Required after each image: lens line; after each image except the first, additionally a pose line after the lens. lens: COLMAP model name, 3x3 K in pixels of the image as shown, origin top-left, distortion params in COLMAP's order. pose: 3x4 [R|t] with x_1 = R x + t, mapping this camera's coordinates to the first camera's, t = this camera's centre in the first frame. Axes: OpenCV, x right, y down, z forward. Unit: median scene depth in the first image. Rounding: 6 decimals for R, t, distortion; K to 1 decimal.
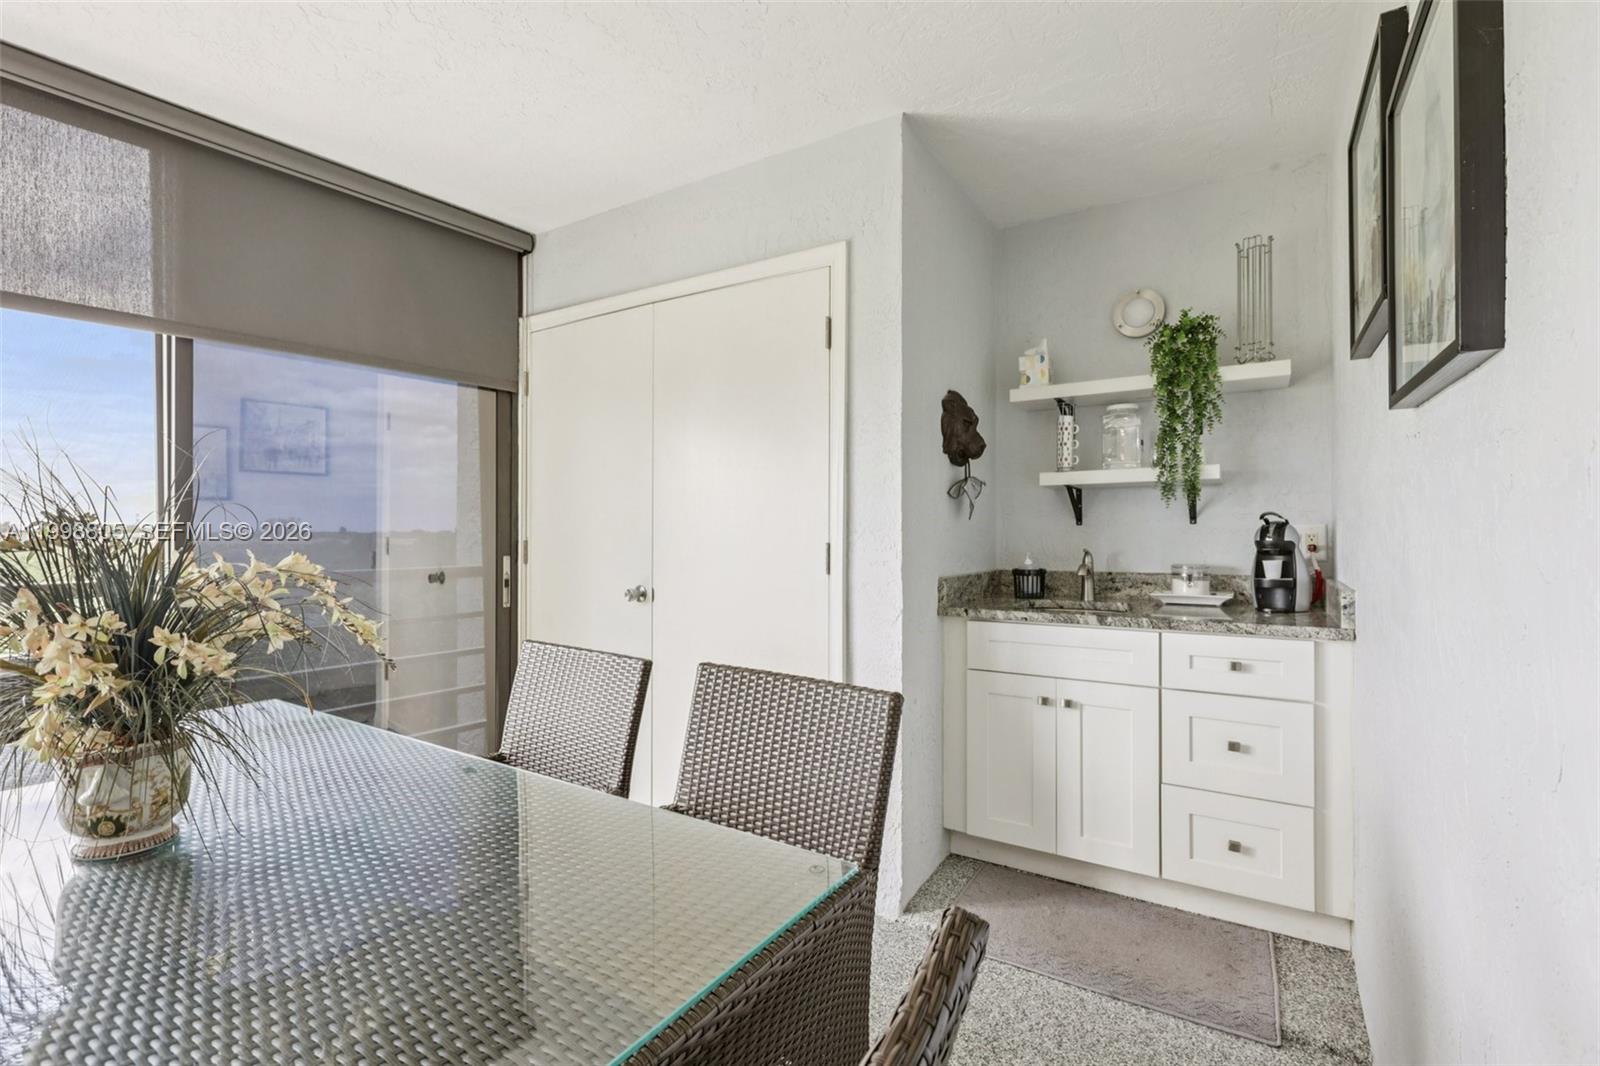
lens RADIAL K [[730.4, 0, 800.0], [0, 730.4, 533.0], [0, 0, 1]] dist [0.000056, 0.000188]
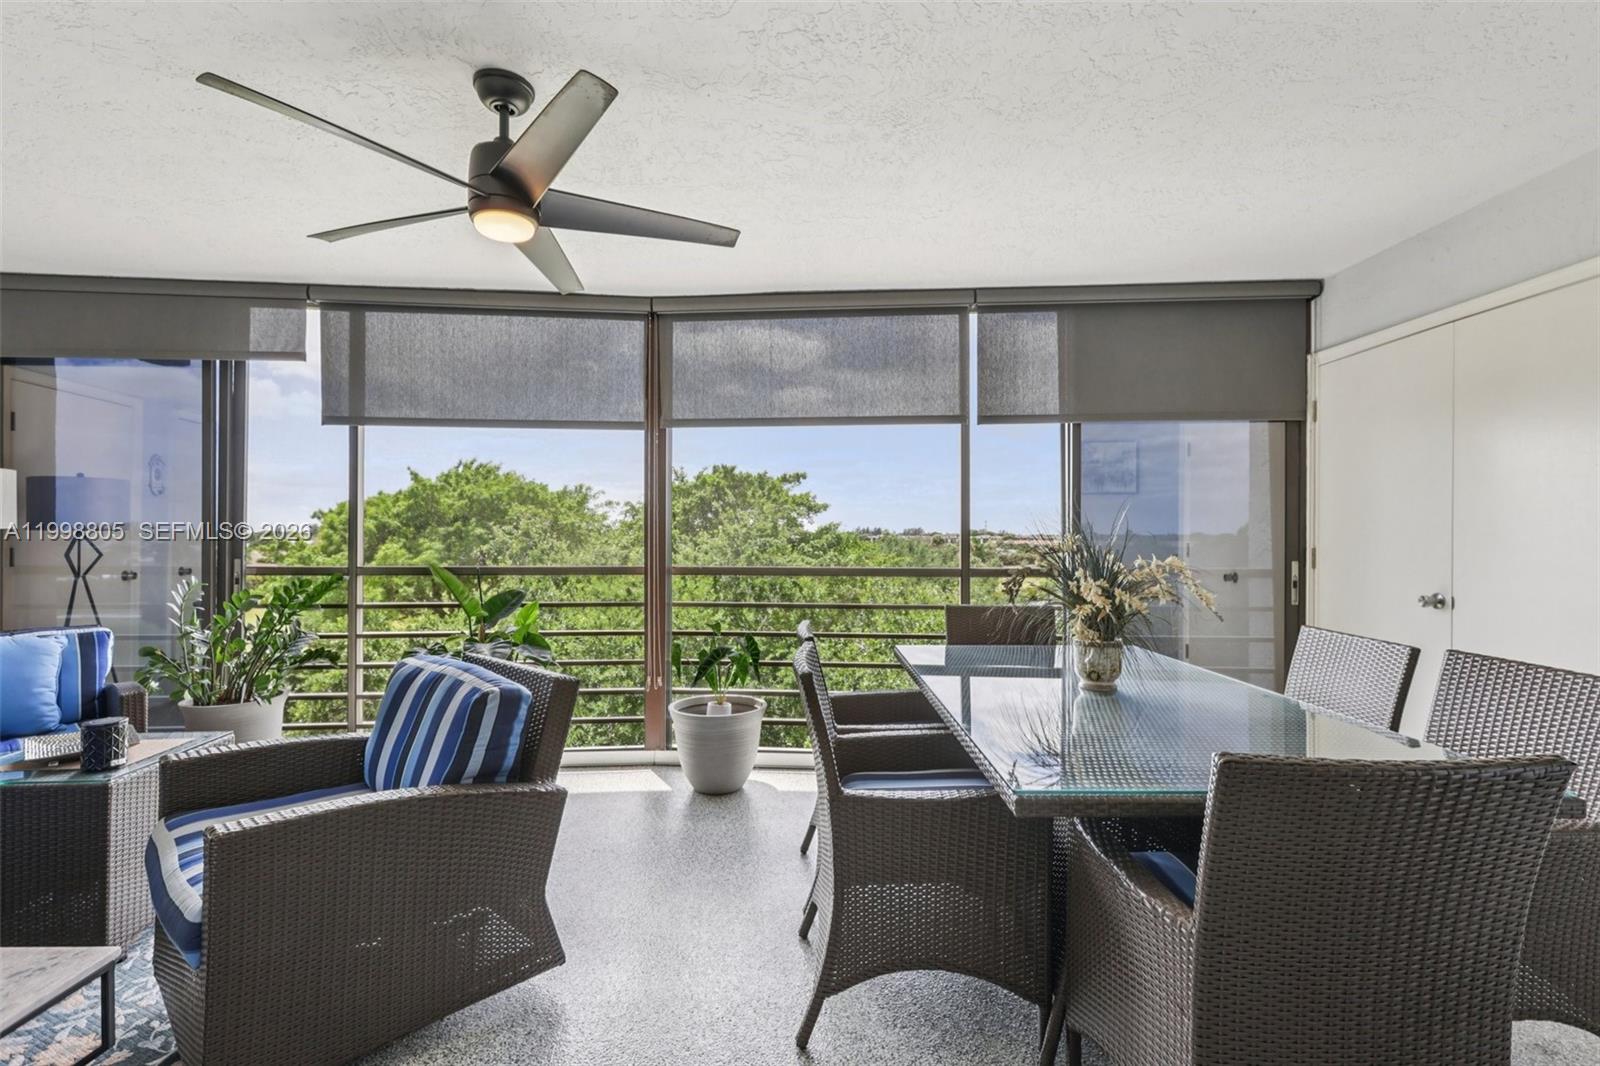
lens RADIAL K [[714.6, 0, 805.0], [0, 714.6, 532.9], [0, 0, 1]] dist [-0.000772, 0.000267]
pose [[0.553342, -0.001604, -0.832952, 0.123896], [-0.001987, 0.999993, -0.003246, -0.009041], [0.832952, 0.003451, 0.553335, -0.303637]]
